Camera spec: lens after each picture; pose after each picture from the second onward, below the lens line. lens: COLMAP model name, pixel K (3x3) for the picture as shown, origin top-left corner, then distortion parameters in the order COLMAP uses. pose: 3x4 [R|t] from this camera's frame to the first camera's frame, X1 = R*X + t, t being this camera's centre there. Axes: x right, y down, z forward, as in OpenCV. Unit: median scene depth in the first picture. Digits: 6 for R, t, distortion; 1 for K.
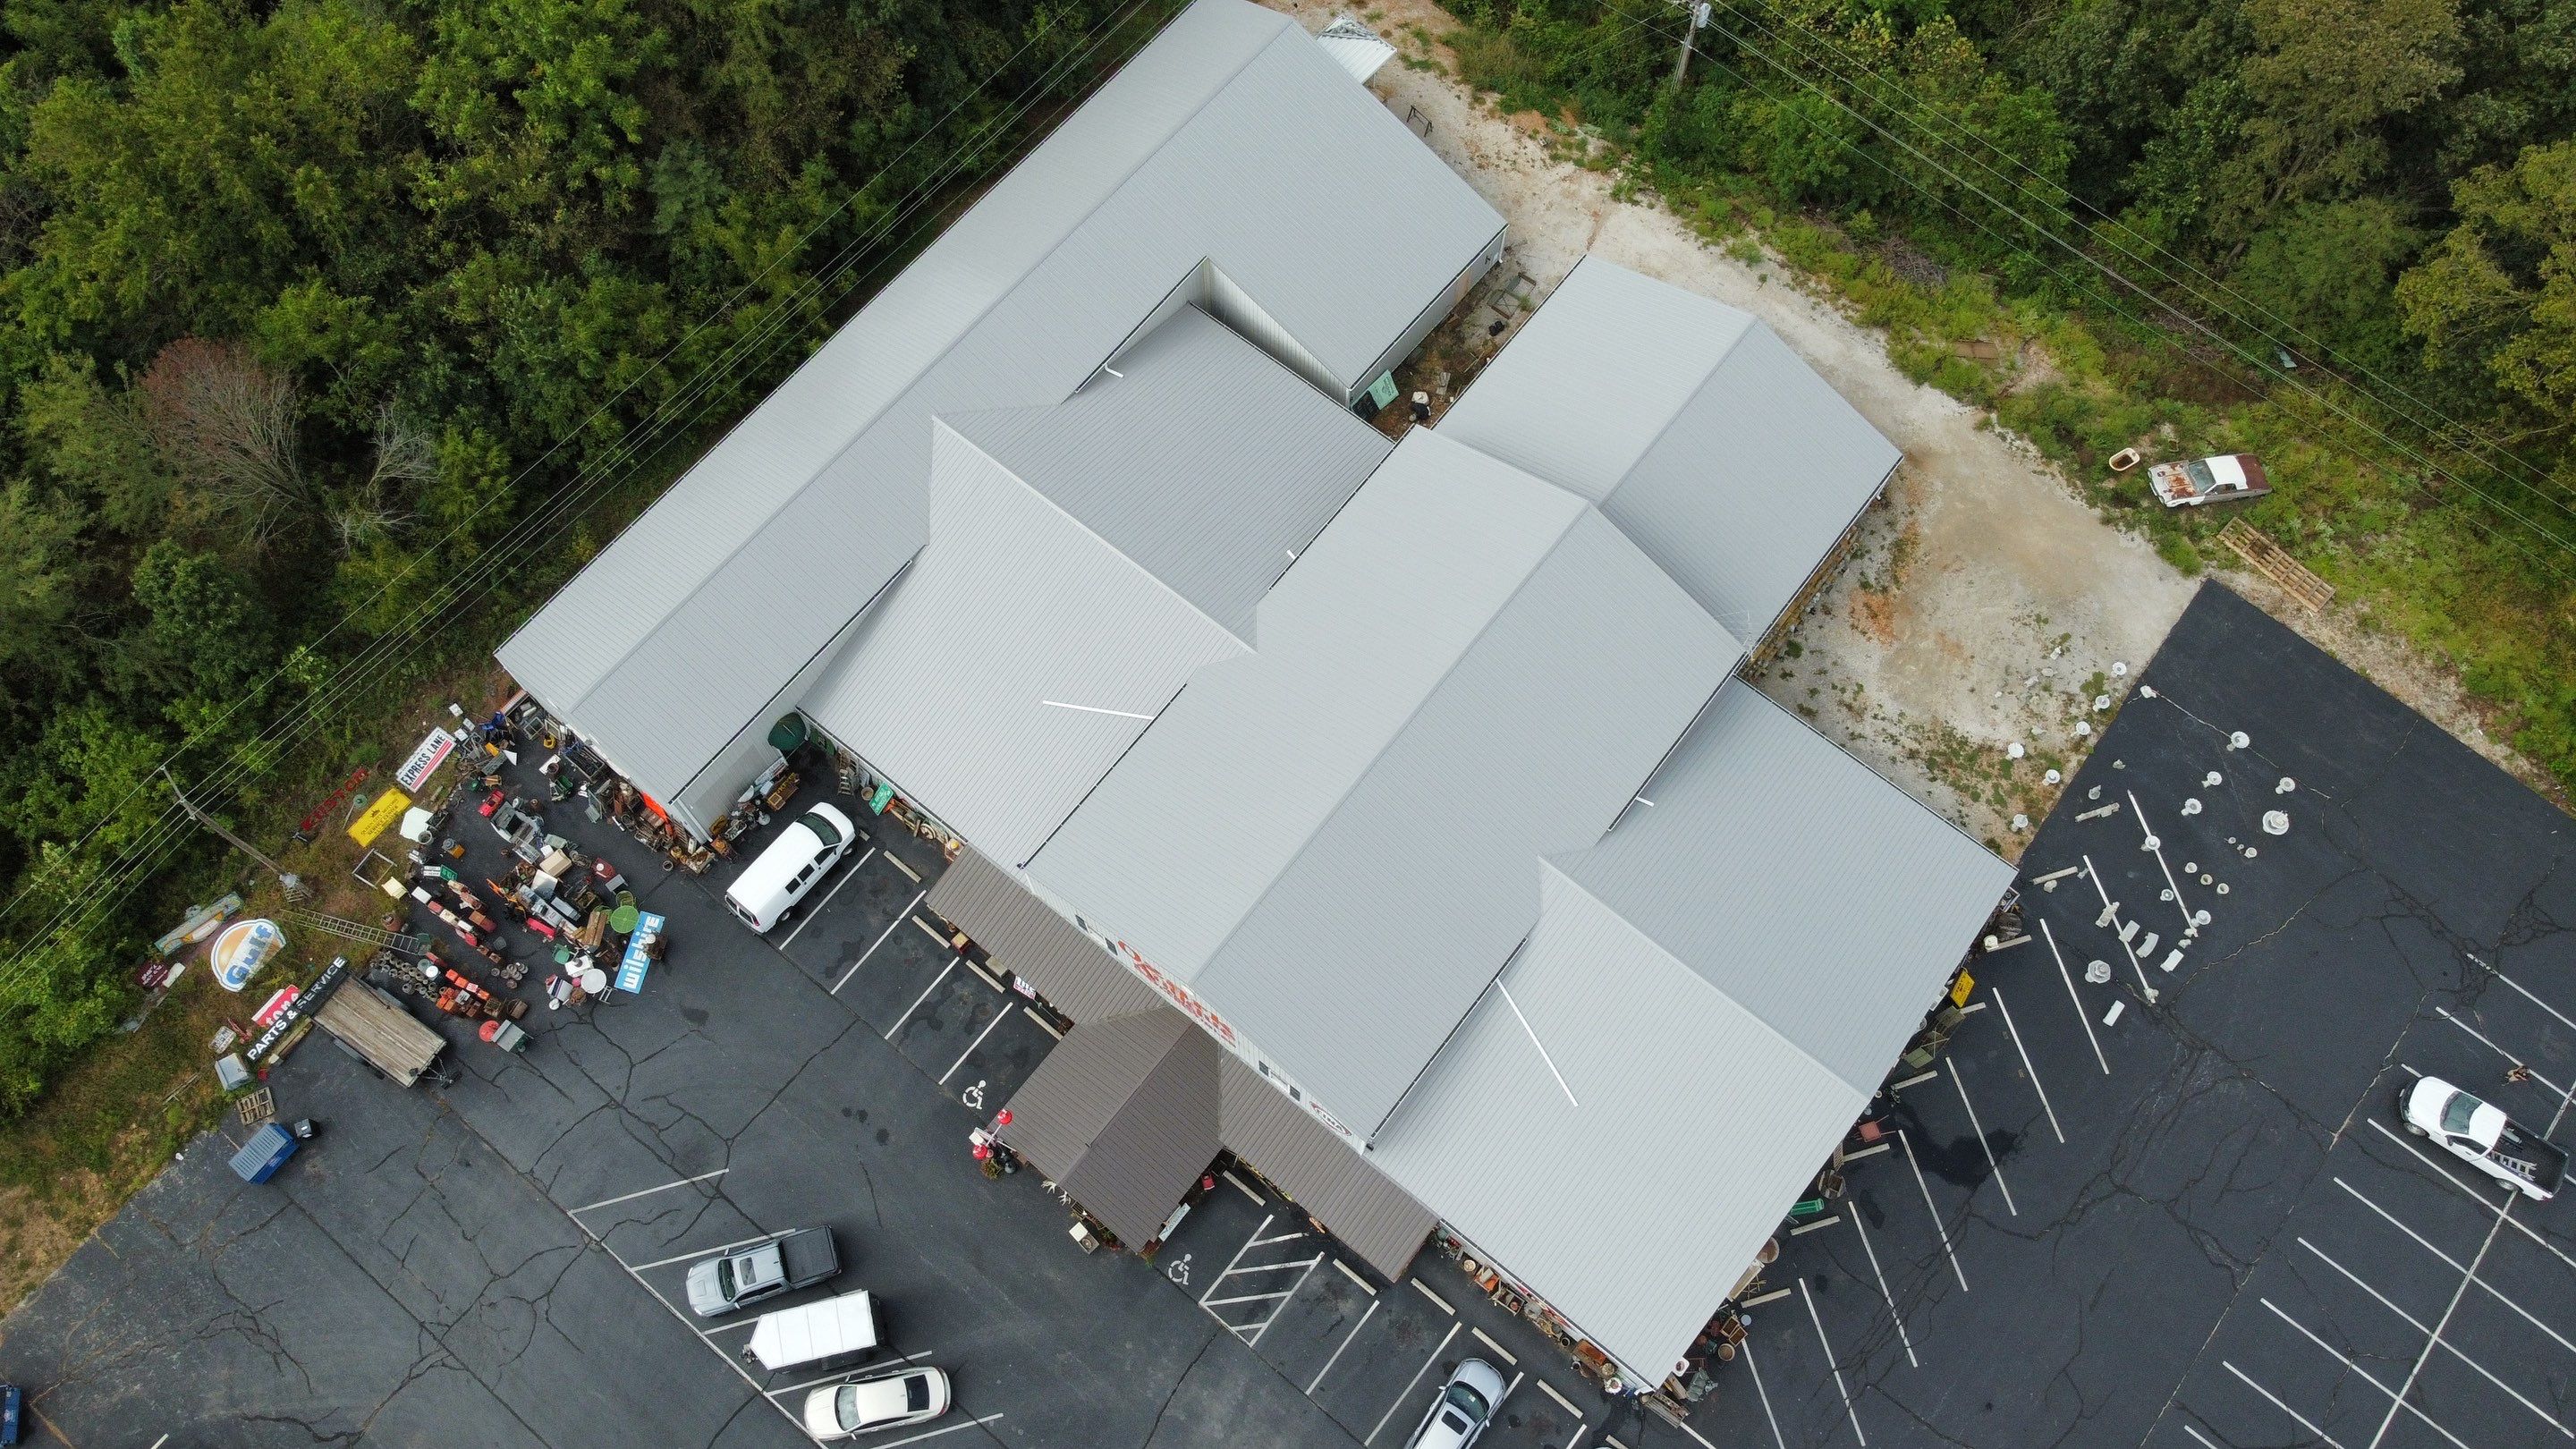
lens RADIAL K [[1886.3, 0, 1290.5], [0, 1886.3, 723.9], [0, 0, 1]] dist [0.023685, -0.013010]
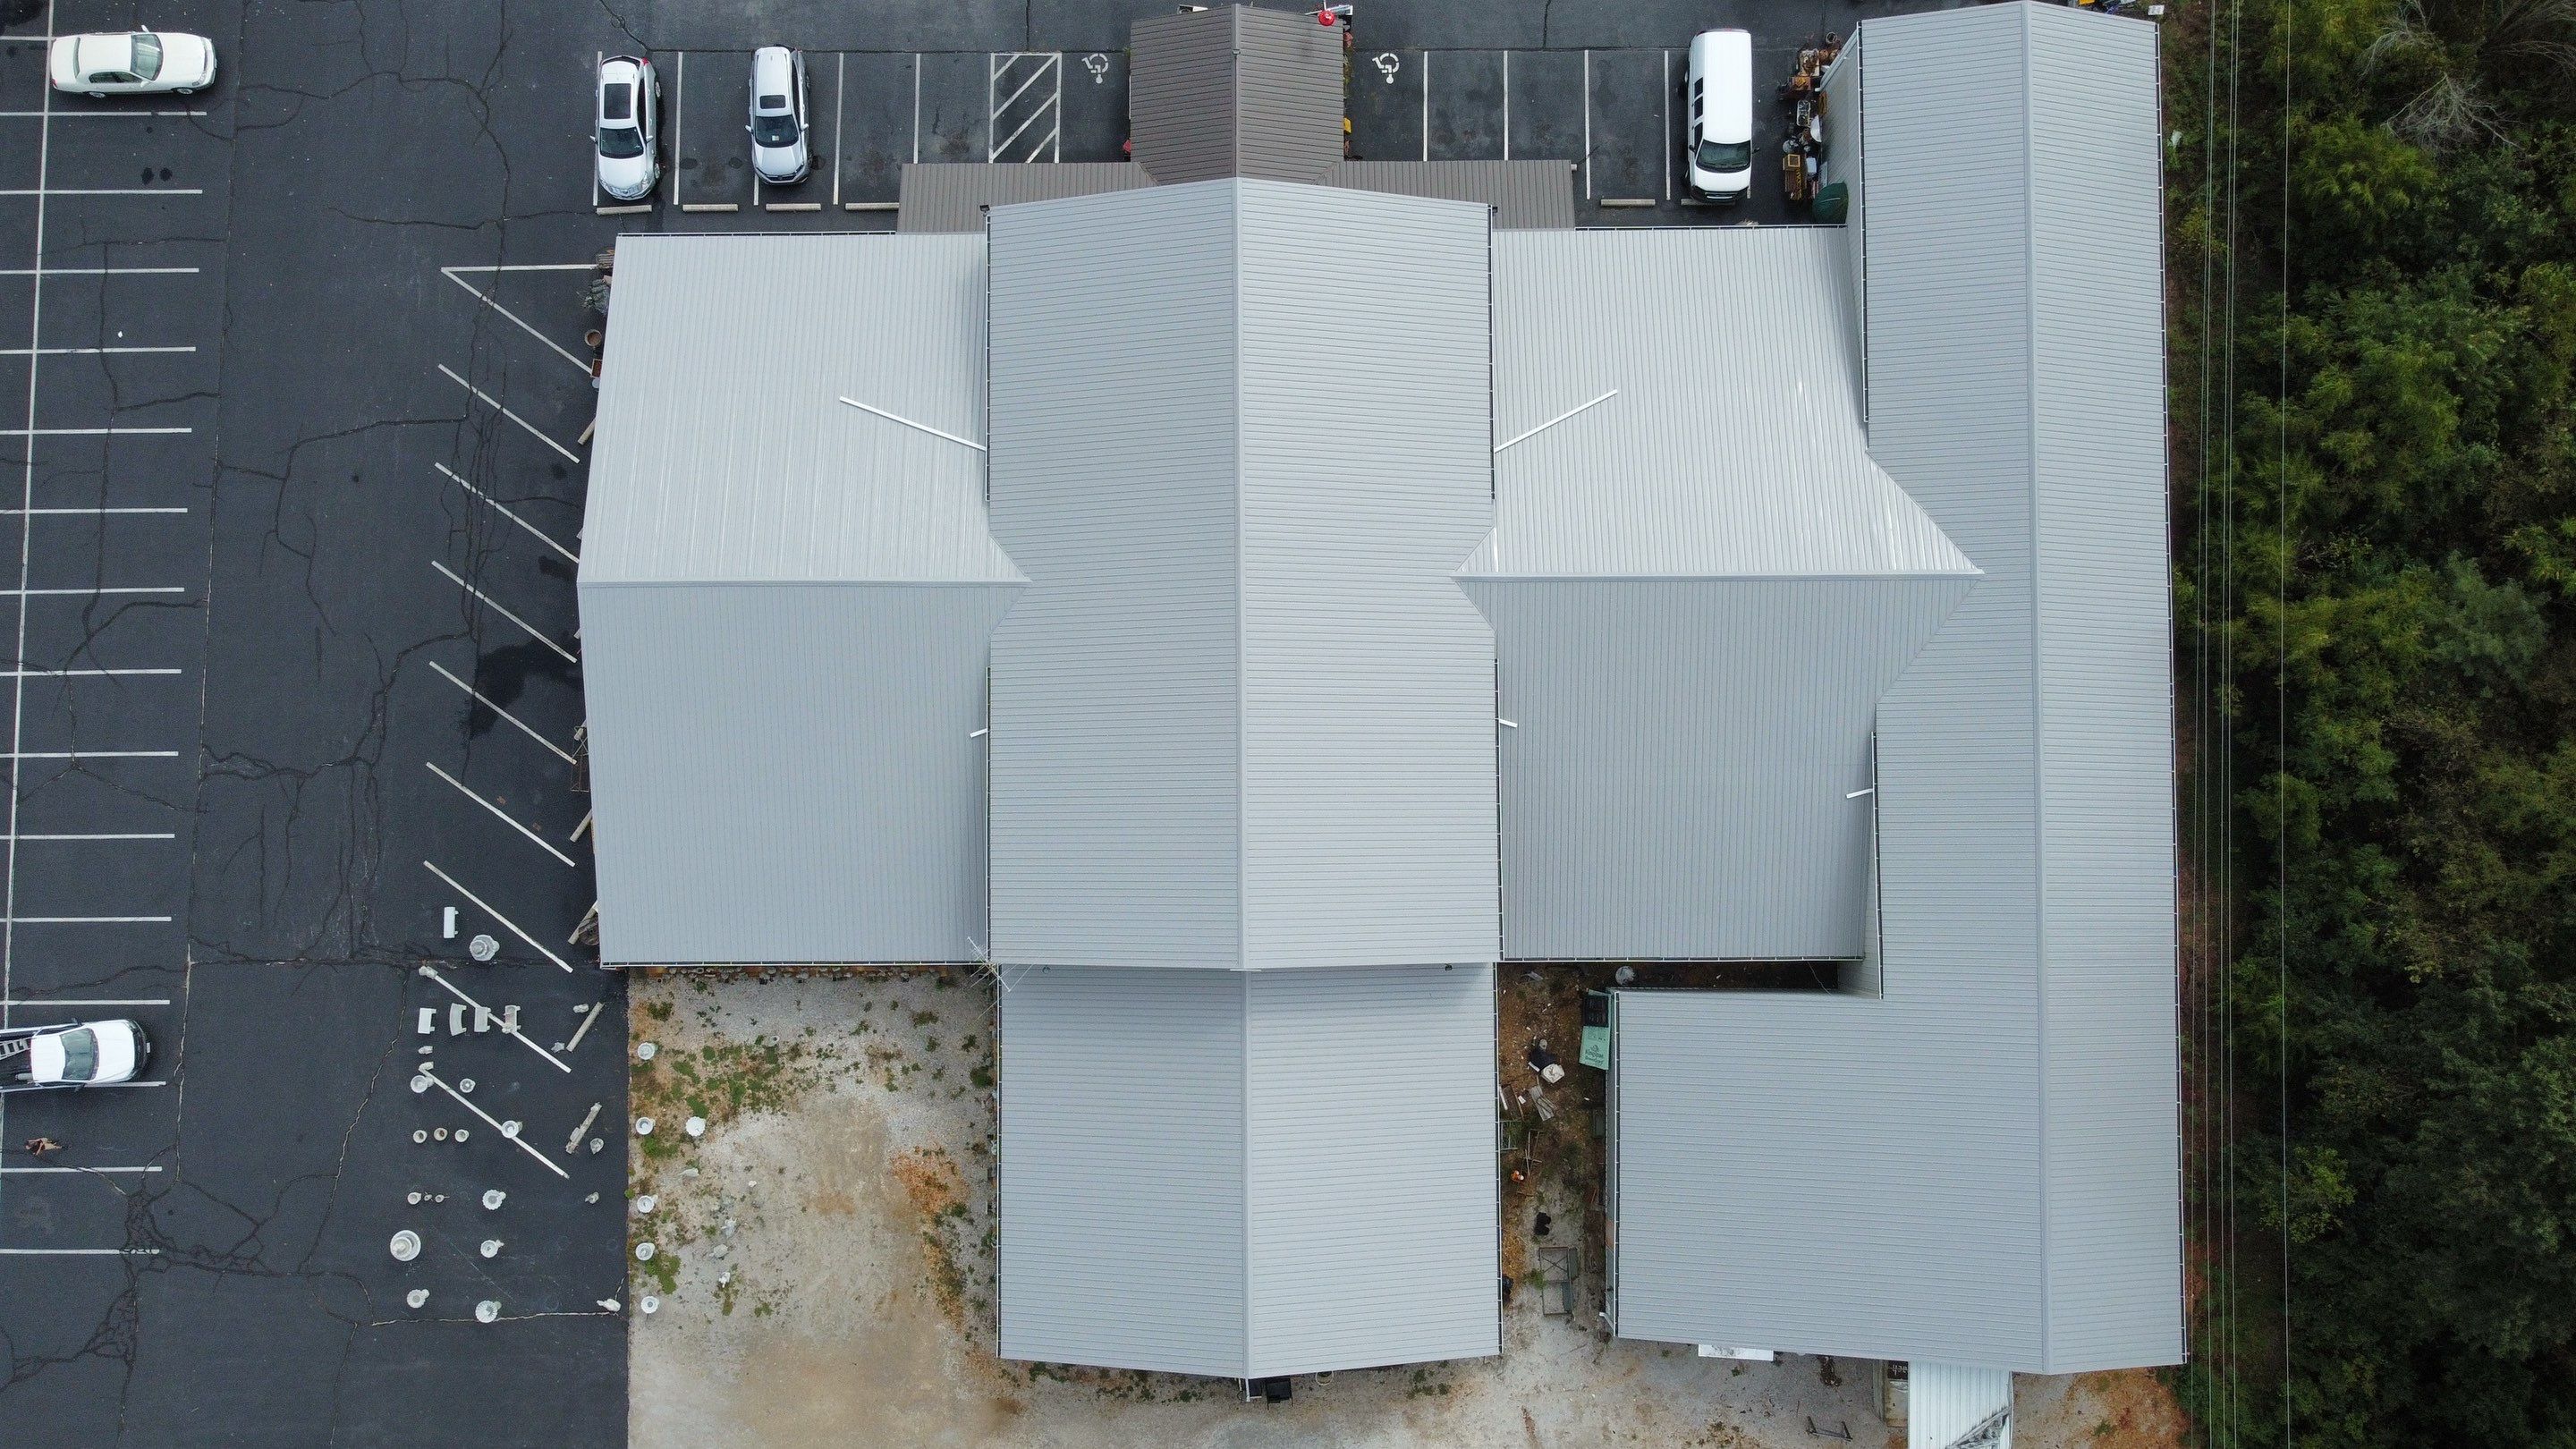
lens RADIAL K [[1886.3, 0, 1289.6], [0, 1886.3, 722.4], [0, 0, 1]] dist [0.023685, -0.013010]
pose [[-0.777880, 0.626791, -0.045121, 0.106993], [-0.587588, -0.700010, 0.405864, -0.353574], [0.222807, 0.342226, 0.912819, 0.239915]]
